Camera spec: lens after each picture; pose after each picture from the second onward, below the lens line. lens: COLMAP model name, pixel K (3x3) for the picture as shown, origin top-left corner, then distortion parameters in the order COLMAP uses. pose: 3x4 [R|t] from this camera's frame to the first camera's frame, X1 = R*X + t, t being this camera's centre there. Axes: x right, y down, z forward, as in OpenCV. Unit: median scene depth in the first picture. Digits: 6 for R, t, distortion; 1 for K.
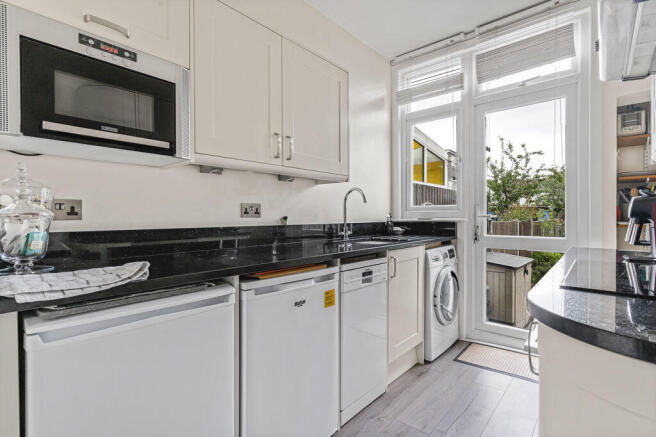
lens RADIAL K [[318.2, 0, 328.0], [0, 318.2, 218.5], [0, 0, 1]] dist [0.001440, 0.000206]
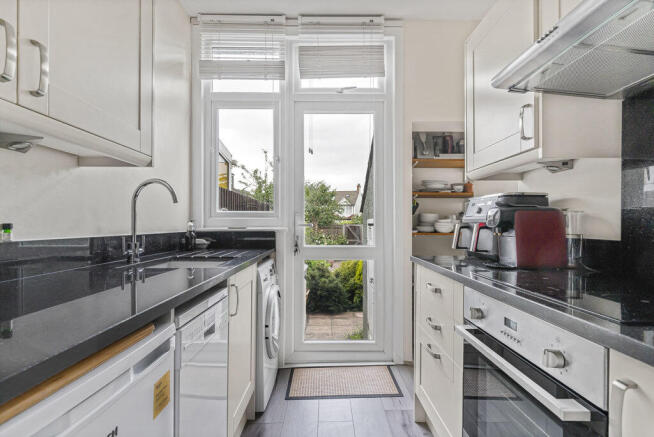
lens RADIAL K [[325.2, 0, 328.6], [0, 325.2, 221.9], [0, 0, 1]] dist [-0.004949, -0.001065]
pose [[0.745691, 0.009952, 0.666218, -0.080882], [0.000057, 0.999888, -0.014999, -0.001251], [-0.666292, 0.011223, 0.745606, 0.274192]]
